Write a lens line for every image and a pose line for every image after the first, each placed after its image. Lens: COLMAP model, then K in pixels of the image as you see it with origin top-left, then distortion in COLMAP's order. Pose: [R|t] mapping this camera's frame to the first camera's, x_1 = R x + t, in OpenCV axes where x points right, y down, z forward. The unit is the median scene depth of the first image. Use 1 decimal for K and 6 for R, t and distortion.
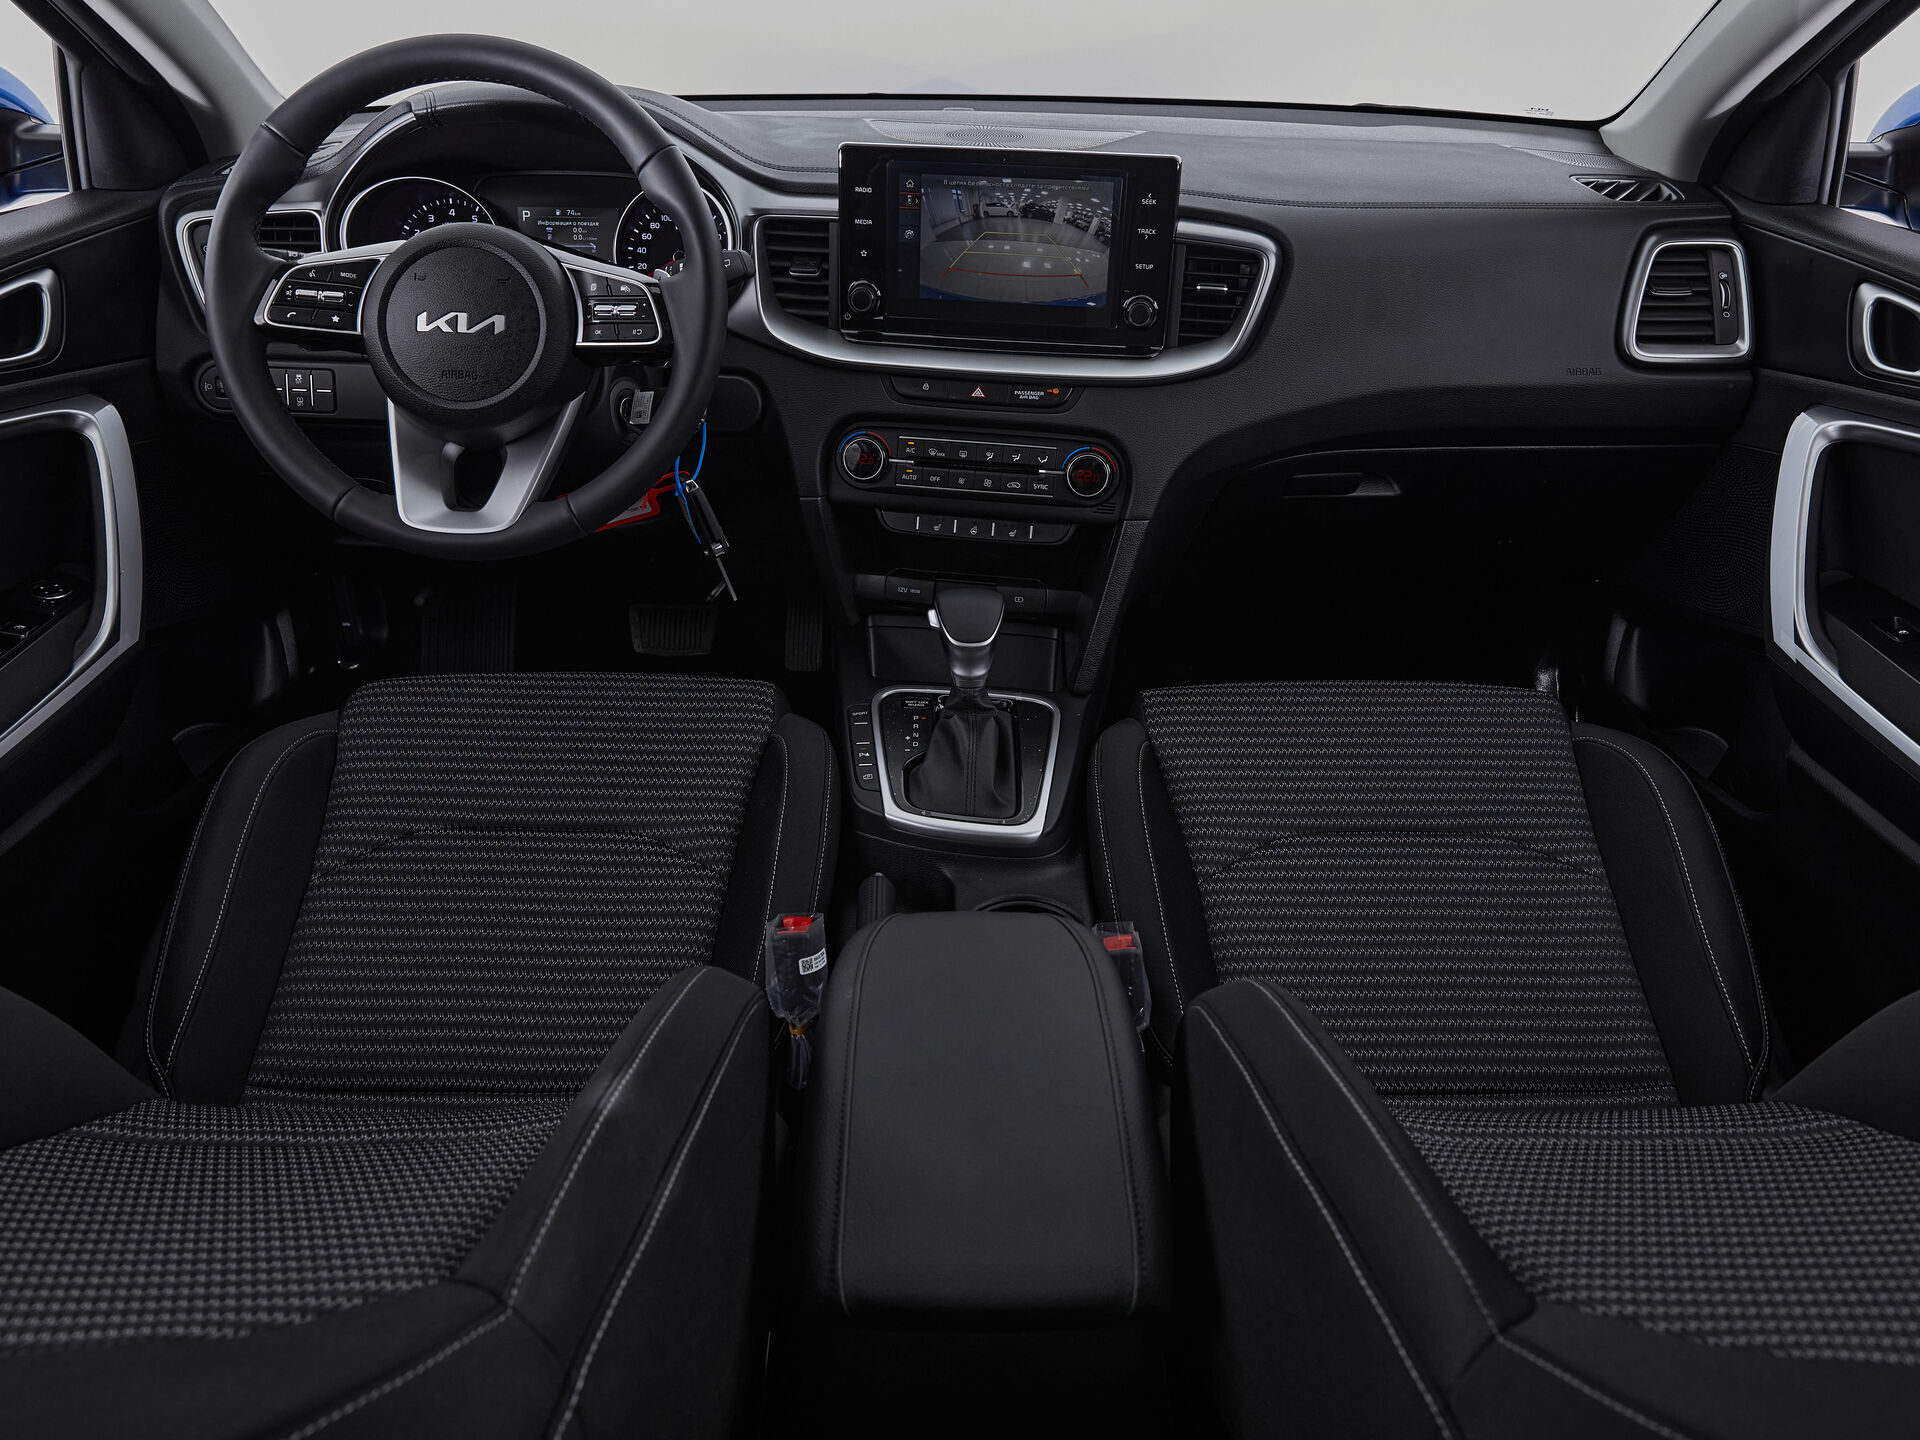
lens RADIAL K [[1448.8, 0, 960.4], [0, 1448.8, 717.0], [0, 0, 1]] dist [-0.008643, -0.004206]
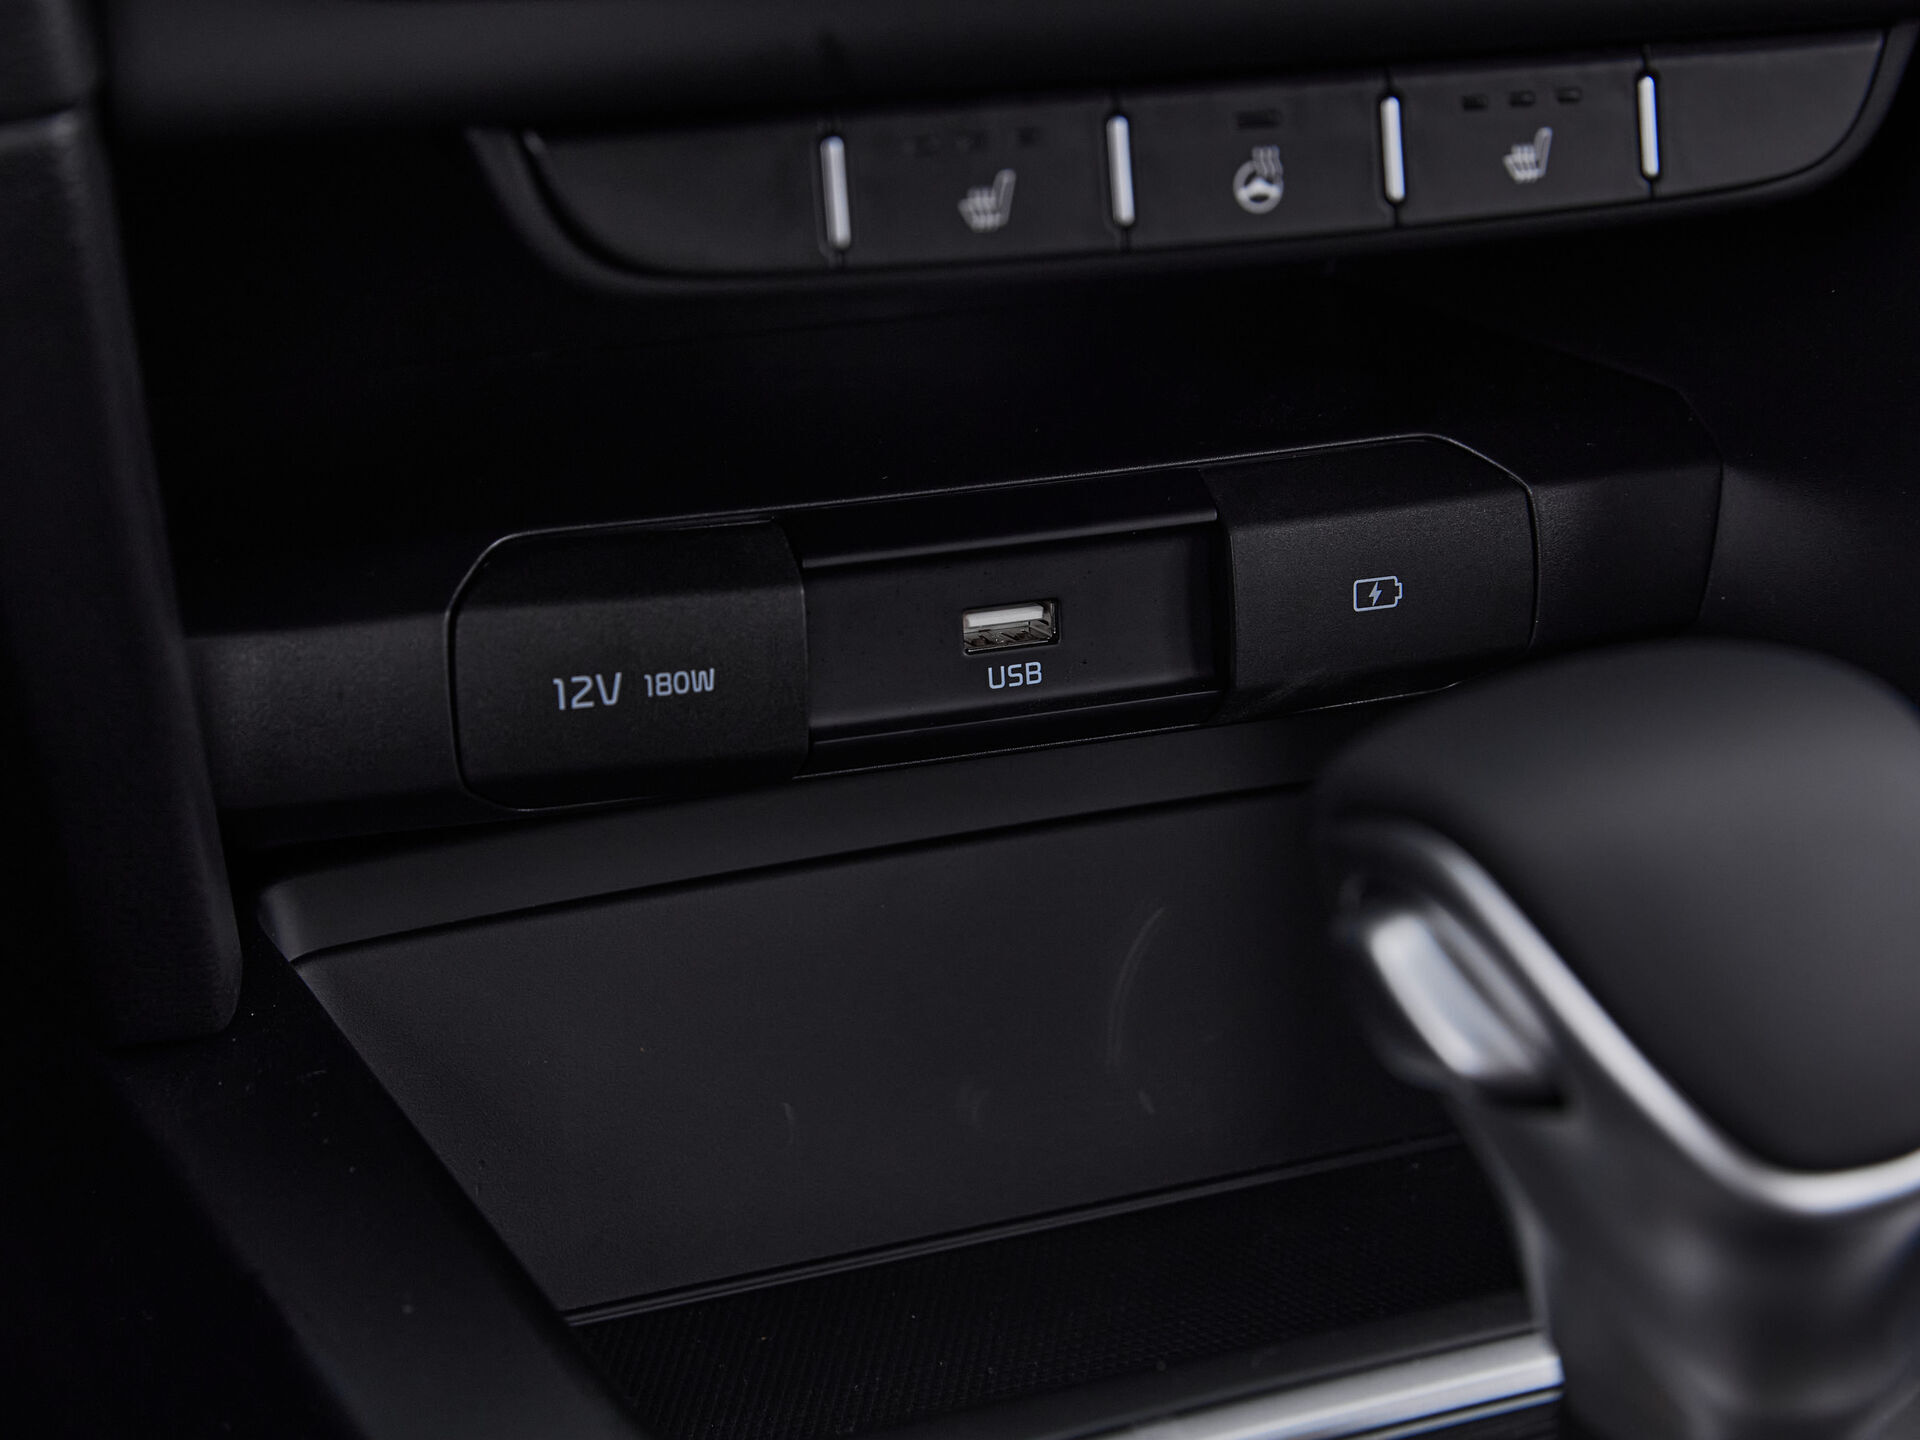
lens RADIAL K [[3929.3, 0, 950.9], [0, 3929.3, 724.8], [0, 0, 1]] dist [-0.094310, 0.000000]
pose [[0.890817, -0.216278, 0.399587, -0.173365], [0.192211, 0.976256, 0.099899, -0.127003], [-0.411705, -0.012186, 0.911236, 0.722234]]
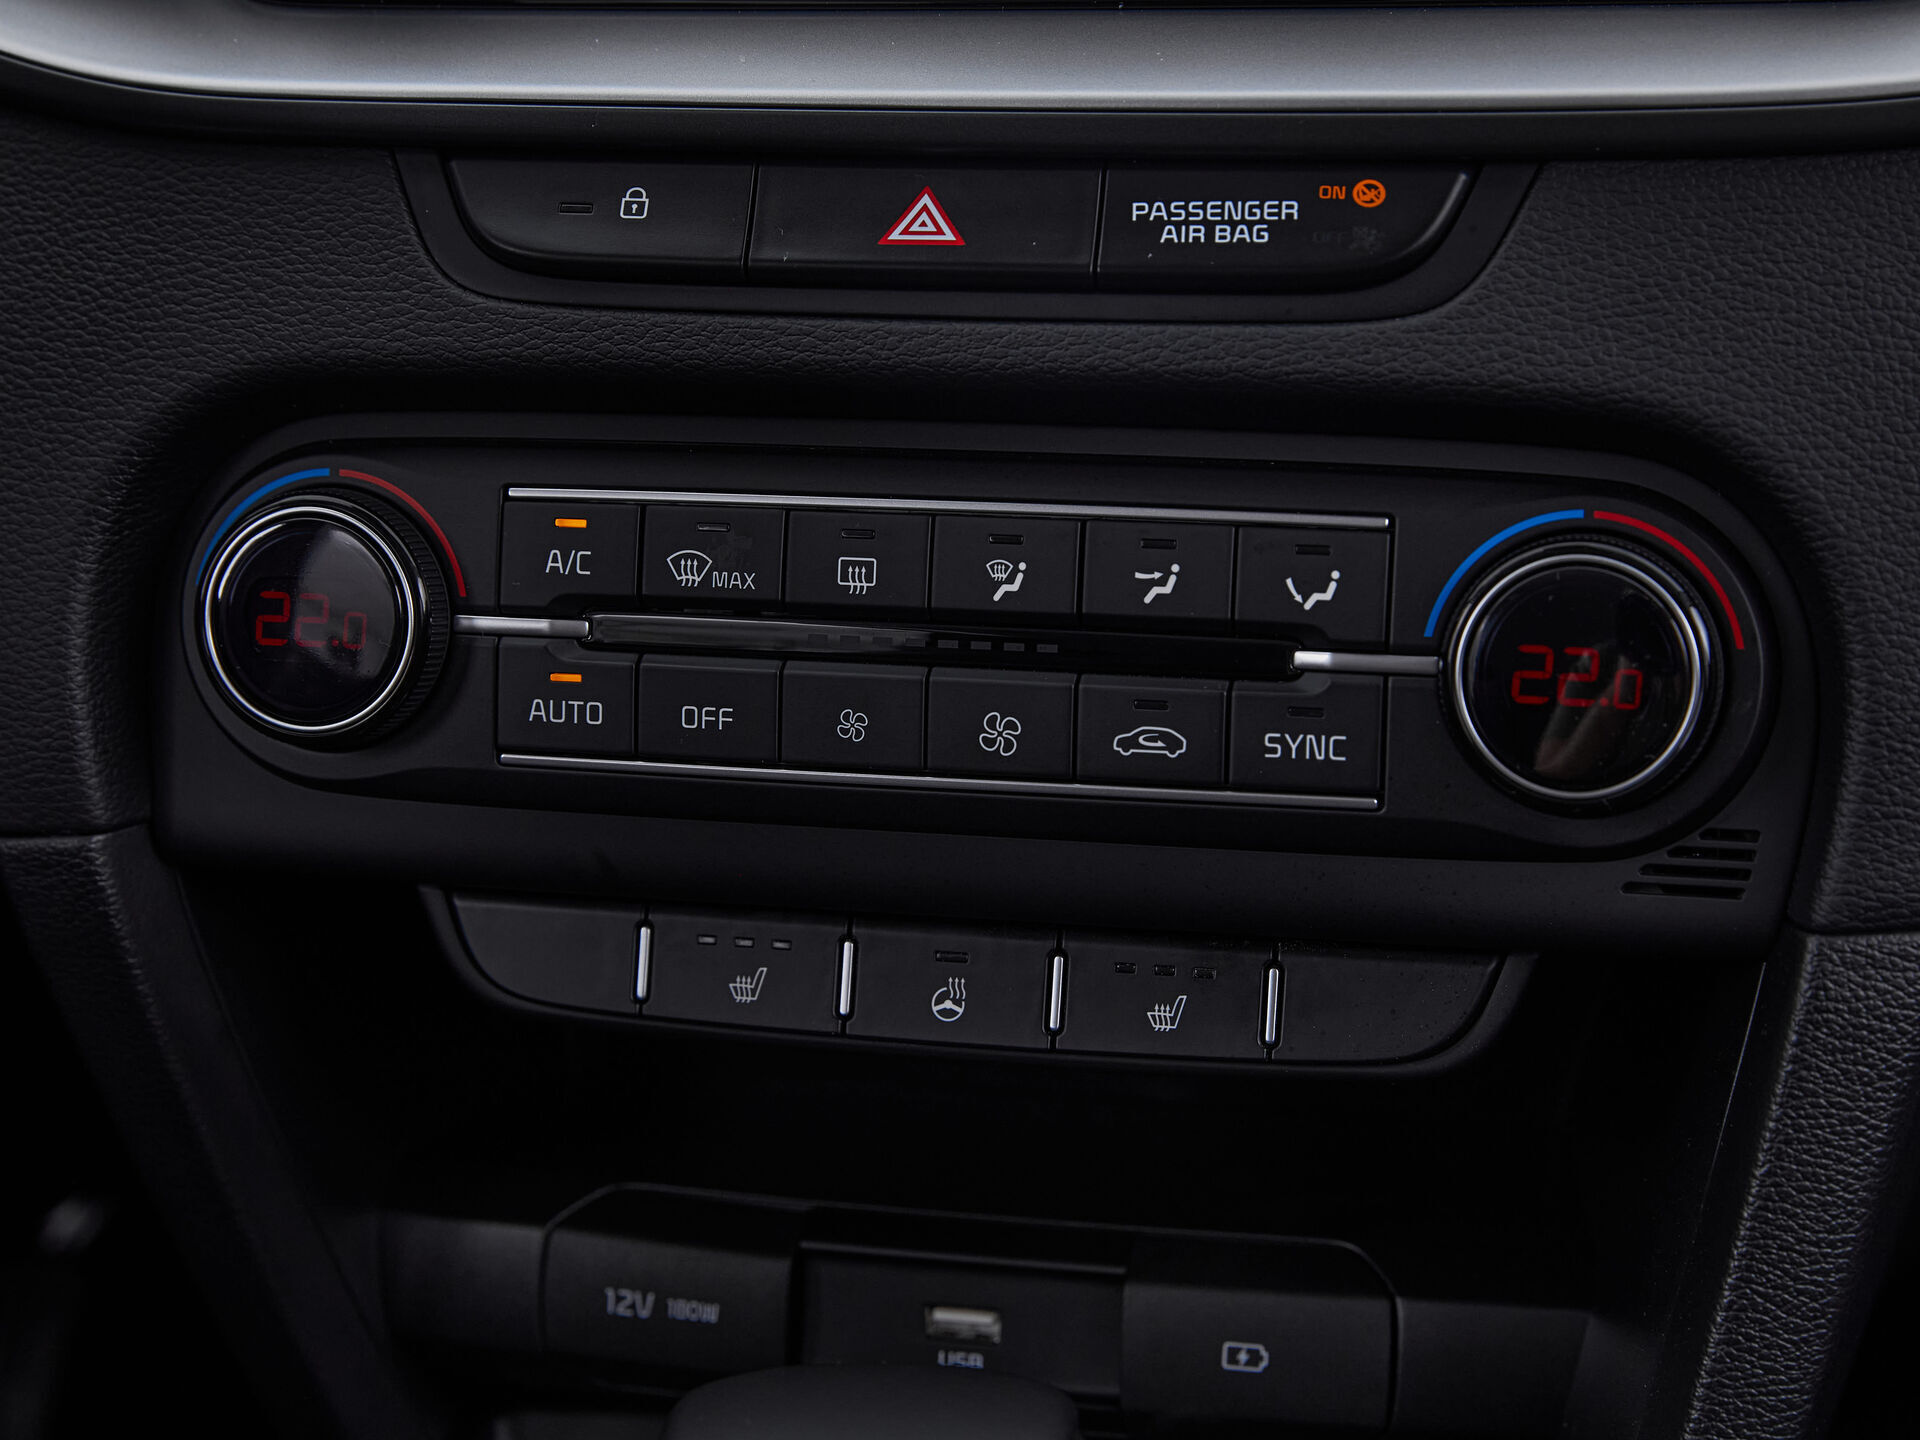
lens RADIAL K [[3929.3, 0, 933.1], [0, 3929.3, 798.1], [0, 0, 1]] dist [-0.094310, 0.000000]
pose [[0.992189, -0.023194, -0.122568, 0.069705], [0.006000, 0.990298, -0.138828, -0.090488], [0.124599, 0.137008, 0.982702, 0.548704]]
